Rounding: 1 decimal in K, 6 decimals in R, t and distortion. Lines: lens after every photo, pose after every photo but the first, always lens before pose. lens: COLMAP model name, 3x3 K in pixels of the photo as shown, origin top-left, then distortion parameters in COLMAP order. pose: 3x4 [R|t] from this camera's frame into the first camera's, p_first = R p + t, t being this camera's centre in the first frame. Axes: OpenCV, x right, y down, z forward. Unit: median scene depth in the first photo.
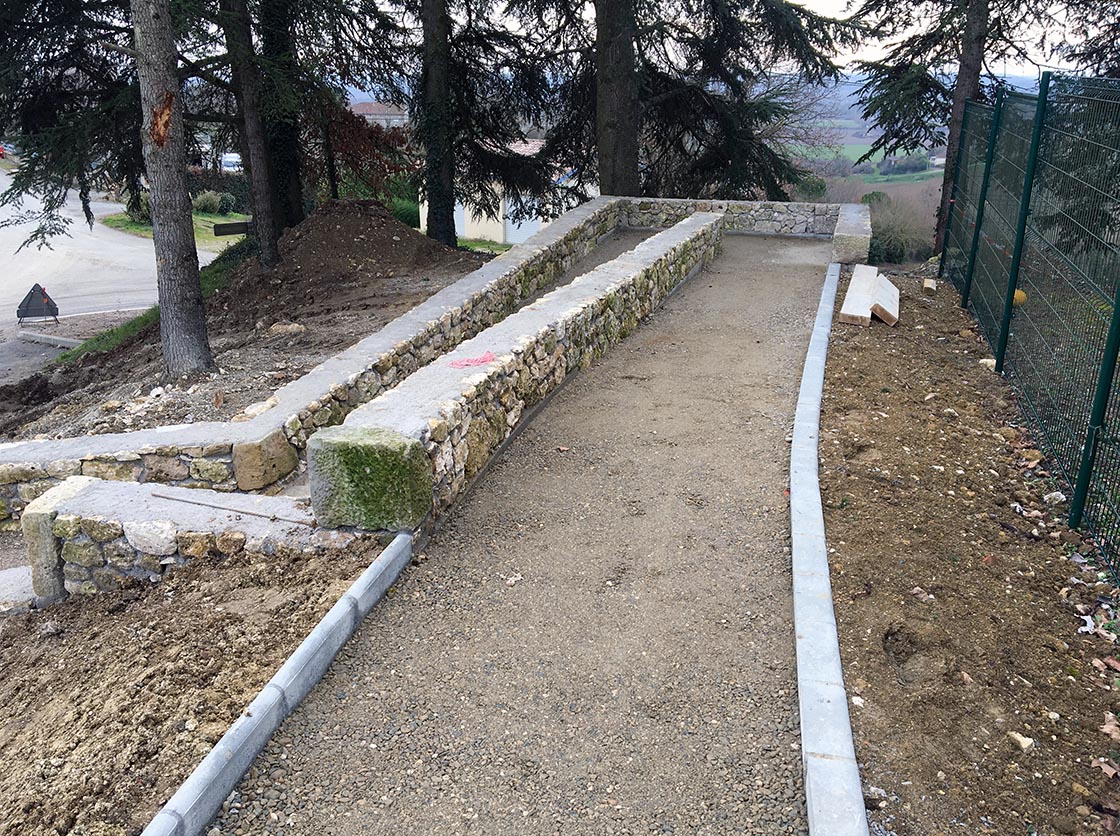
lens RADIAL K [[932.5, 0, 560.0], [0, 932.5, 418.0], [0, 0, 1]] dist [0.100486, -0.164120]
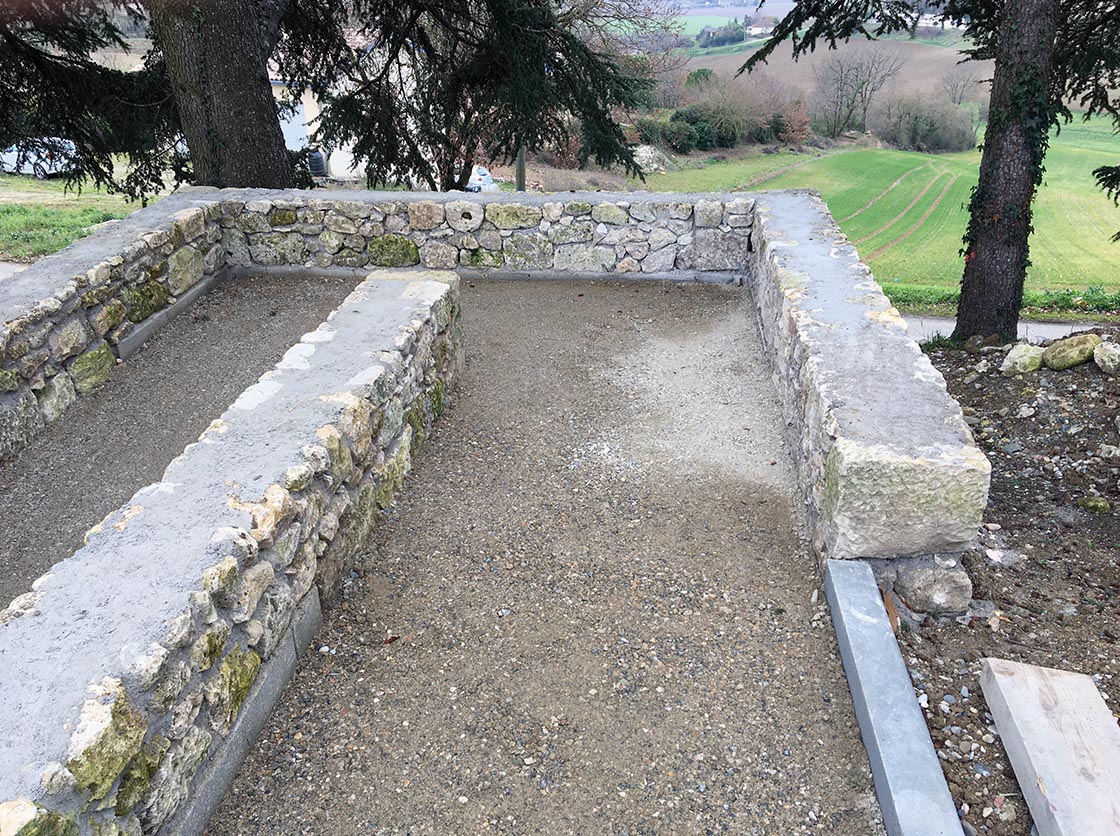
lens RADIAL K [[932.5, 0, 560.0], [0, 932.5, 418.0], [0, 0, 1]] dist [0.100486, -0.164120]
pose [[0.982774, -0.103608, 0.153038, 0.131639], [0.085754, 0.989184, 0.118998, -0.172055], [-0.163712, -0.103825, 0.981029, 0.555590]]
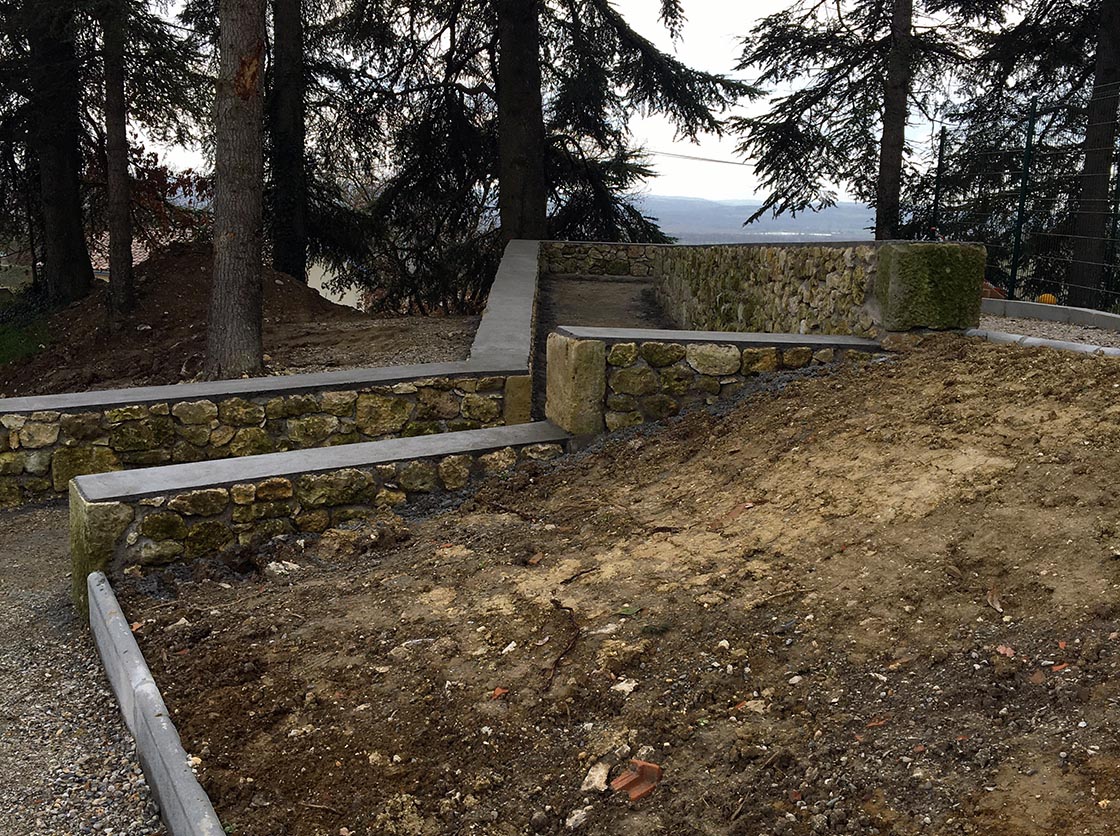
lens RADIAL K [[1233.4, 0, 570.3], [0, 1233.4, 435.2], [0, 0, 1]] dist [0.184039, -0.481787]
pose [[0.950466, -0.026942, 0.309660, -0.260782], [0.073009, 0.987716, -0.138155, 0.100380], [-0.302134, 0.153920, 0.940757, -0.060127]]
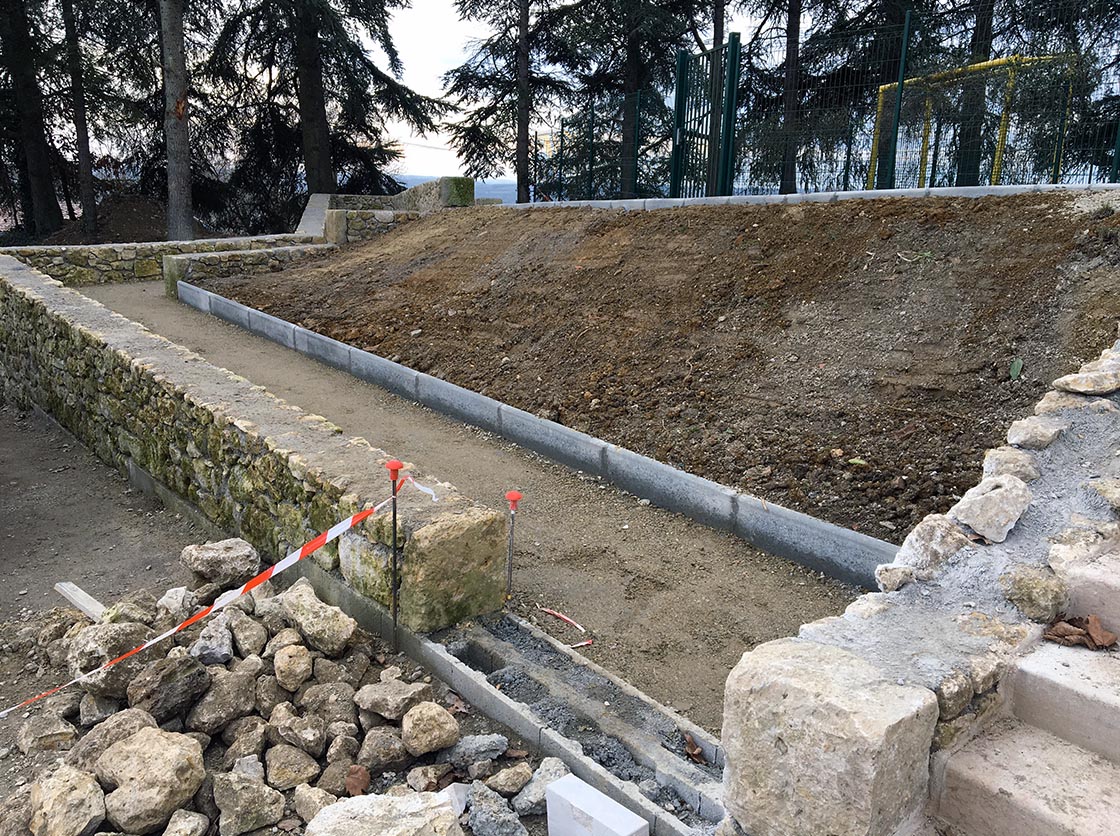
lens RADIAL K [[932.5, 0, 560.0], [0, 932.5, 418.0], [0, 0, 1]] dist [0.100486, -0.164120]
pose [[0.871045, -0.099668, 0.480985, -0.378338], [0.144355, 0.987899, -0.056713, 0.265123], [-0.469512, 0.118833, 0.874893, -0.478810]]
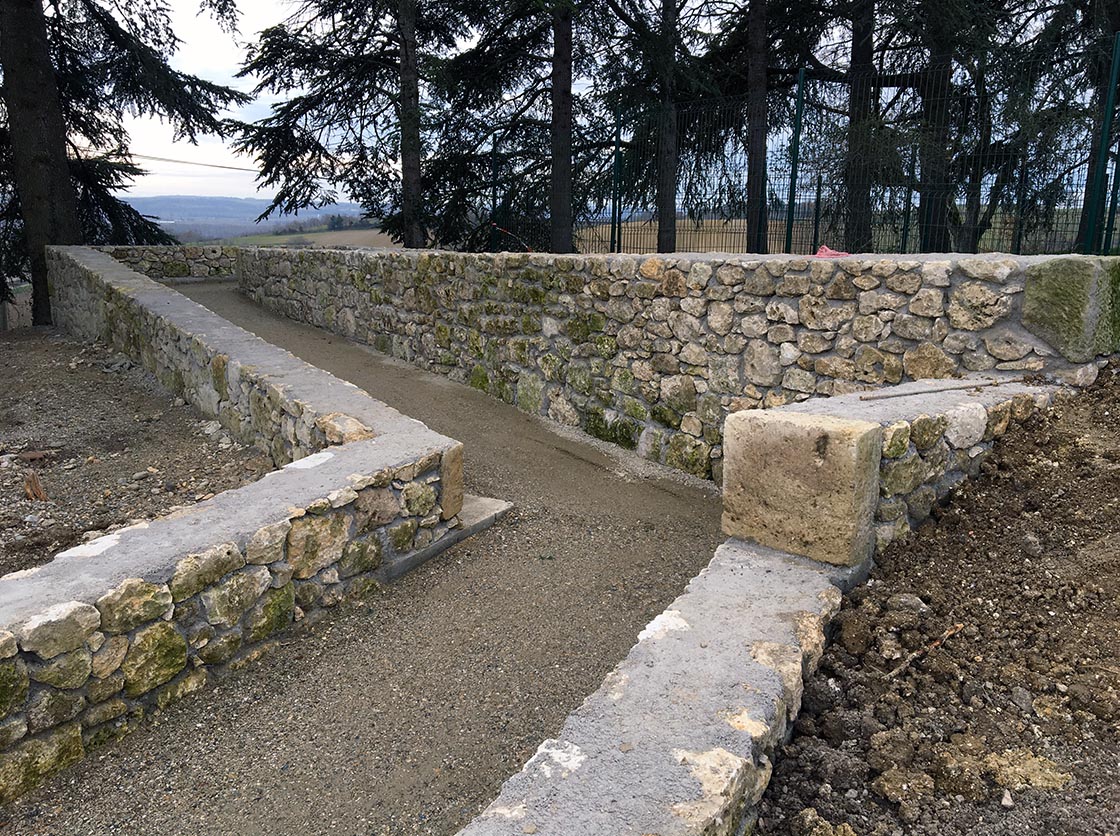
lens RADIAL K [[932.5, 0, 560.0], [0, 932.5, 418.0], [0, 0, 1]] dist [0.100486, -0.164120]
pose [[0.622761, -0.160717, 0.765728, -0.319034], [0.247742, 0.968824, 0.001858, 0.009296], [-0.742154, 0.188546, 0.643162, 0.192243]]
